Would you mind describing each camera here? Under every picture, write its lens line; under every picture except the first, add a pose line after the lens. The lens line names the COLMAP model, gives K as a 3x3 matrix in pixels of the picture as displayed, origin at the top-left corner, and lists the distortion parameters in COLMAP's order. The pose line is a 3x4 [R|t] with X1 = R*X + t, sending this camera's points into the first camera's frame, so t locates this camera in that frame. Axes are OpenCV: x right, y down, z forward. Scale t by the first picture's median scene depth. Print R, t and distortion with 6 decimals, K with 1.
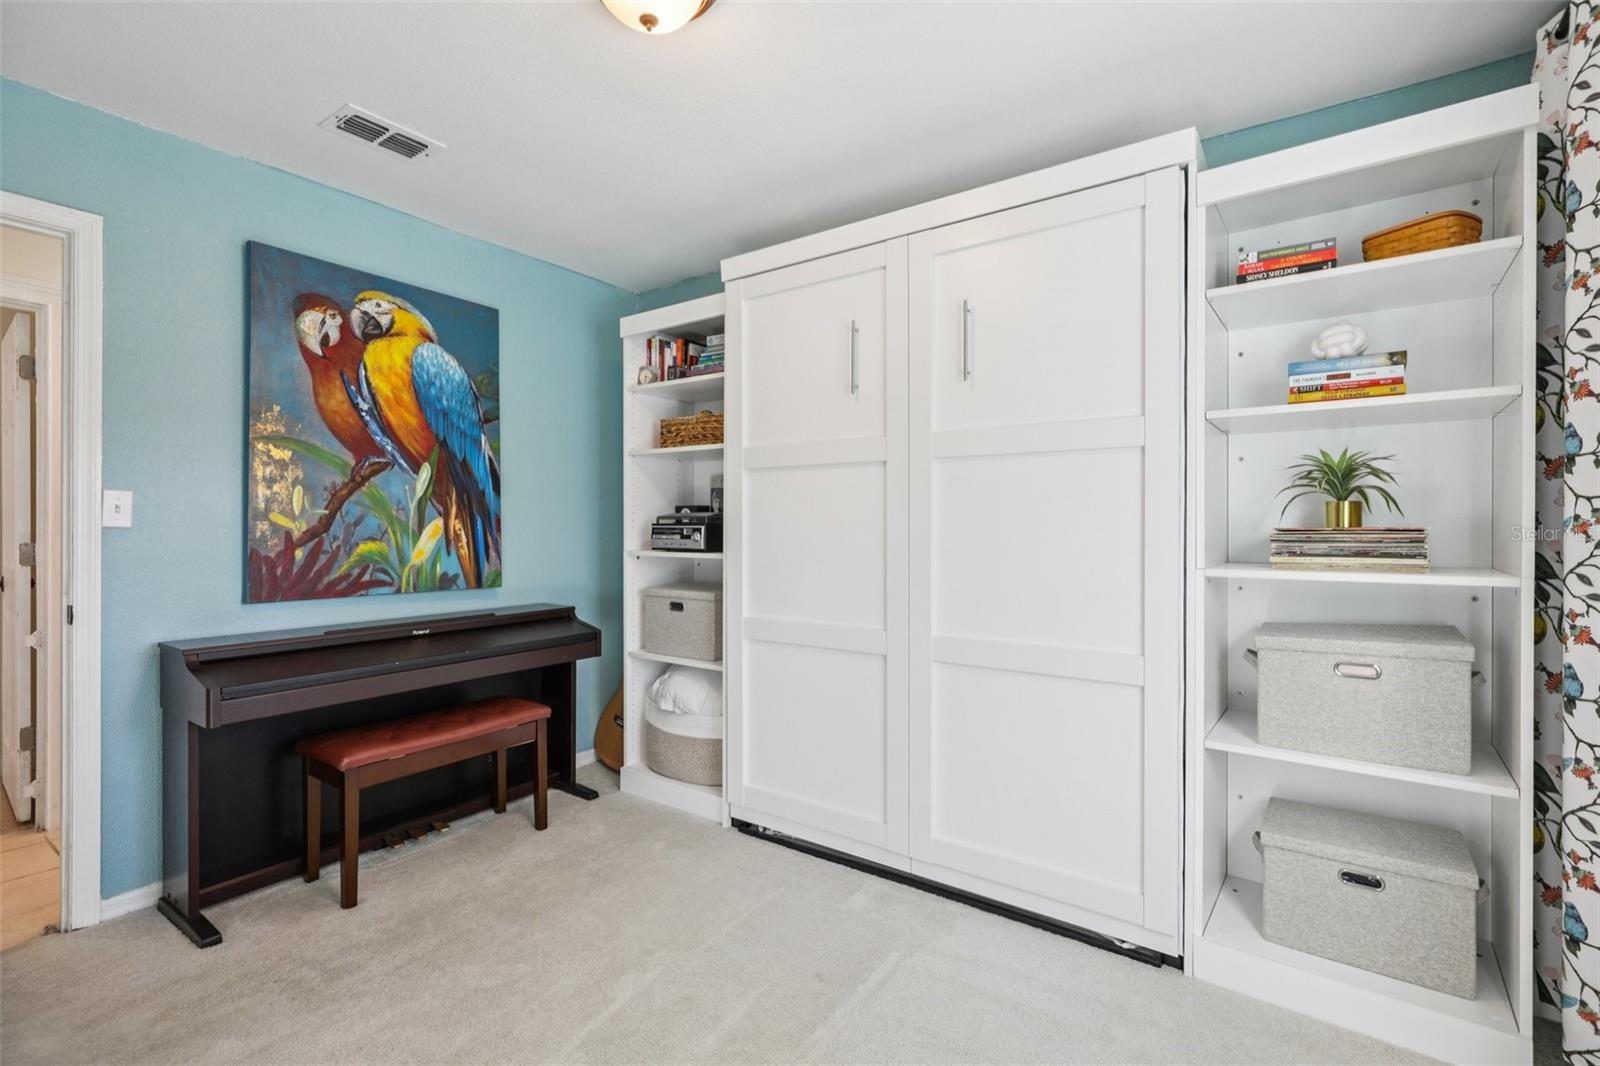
lens RADIAL K [[712.6, 0, 816.2], [0, 712.6, 526.8], [0, 0, 1]] dist [-0.000002, 0.000061]
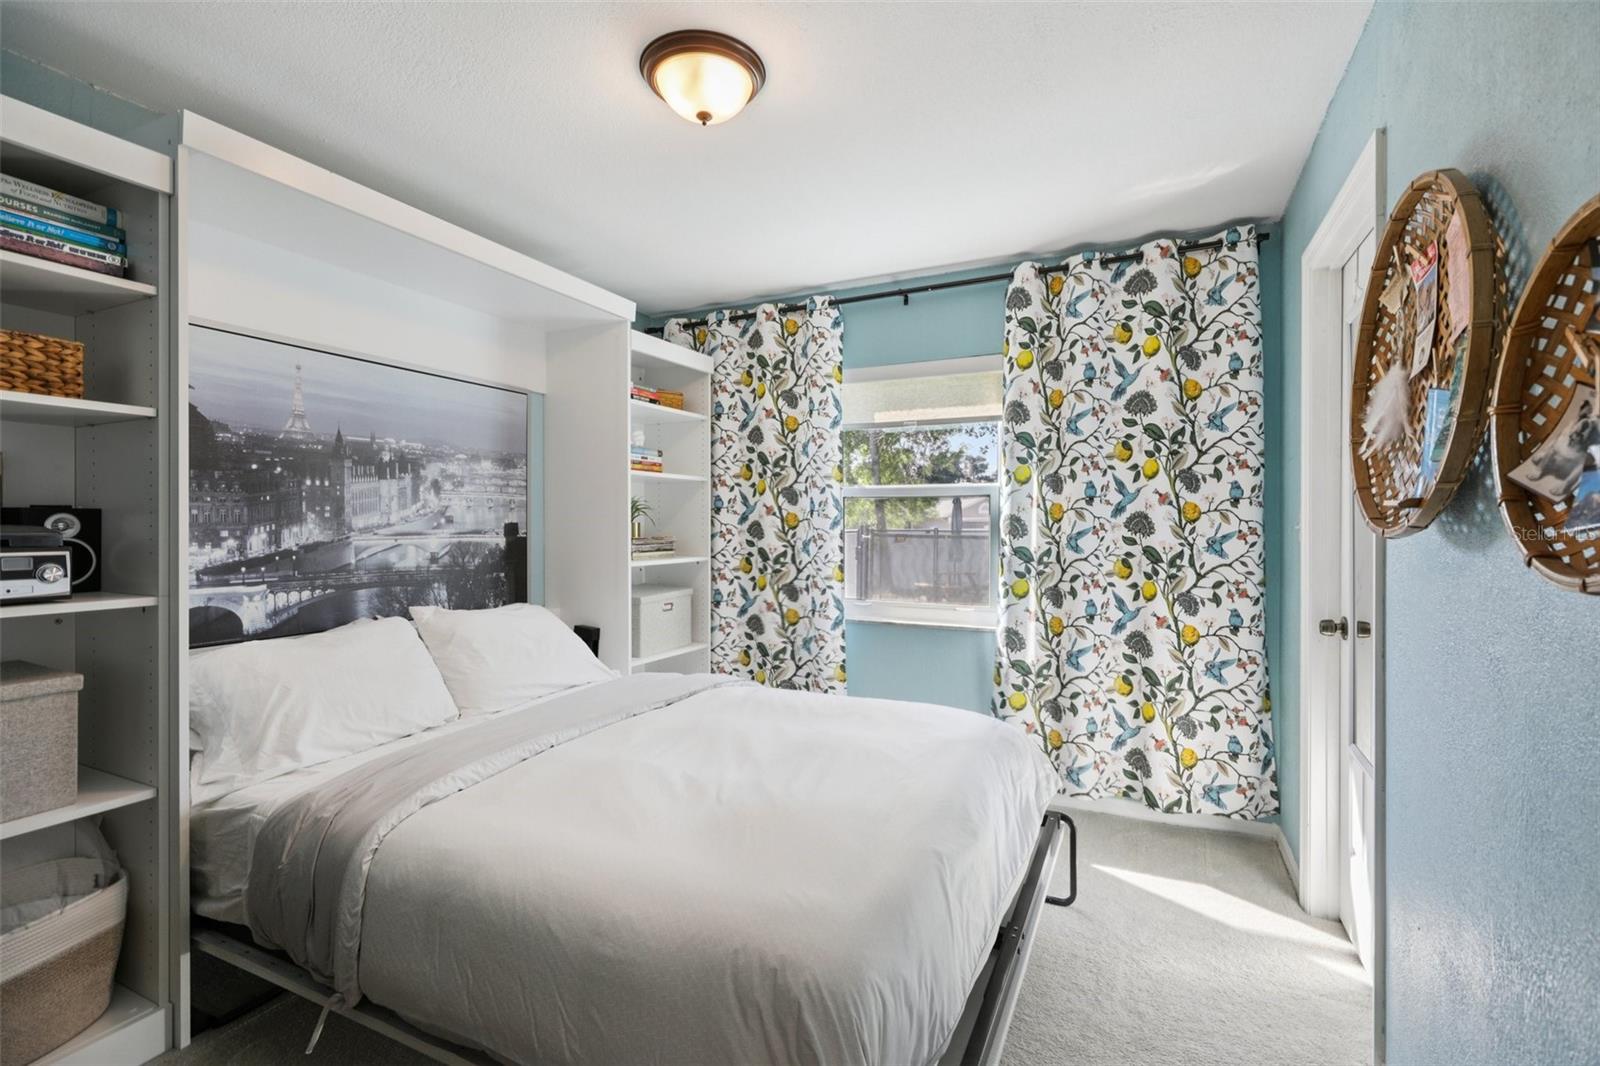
lens RADIAL K [[712.6, 0, 816.2], [0, 712.6, 526.8], [0, 0, 1]] dist [-0.000002, 0.000061]
pose [[-0.176629, -0.001406, 0.984277, -0.608131], [0.004908, 0.999985, 0.002309, -0.013587], [-0.984265, 0.005238, -0.176619, 0.436775]]
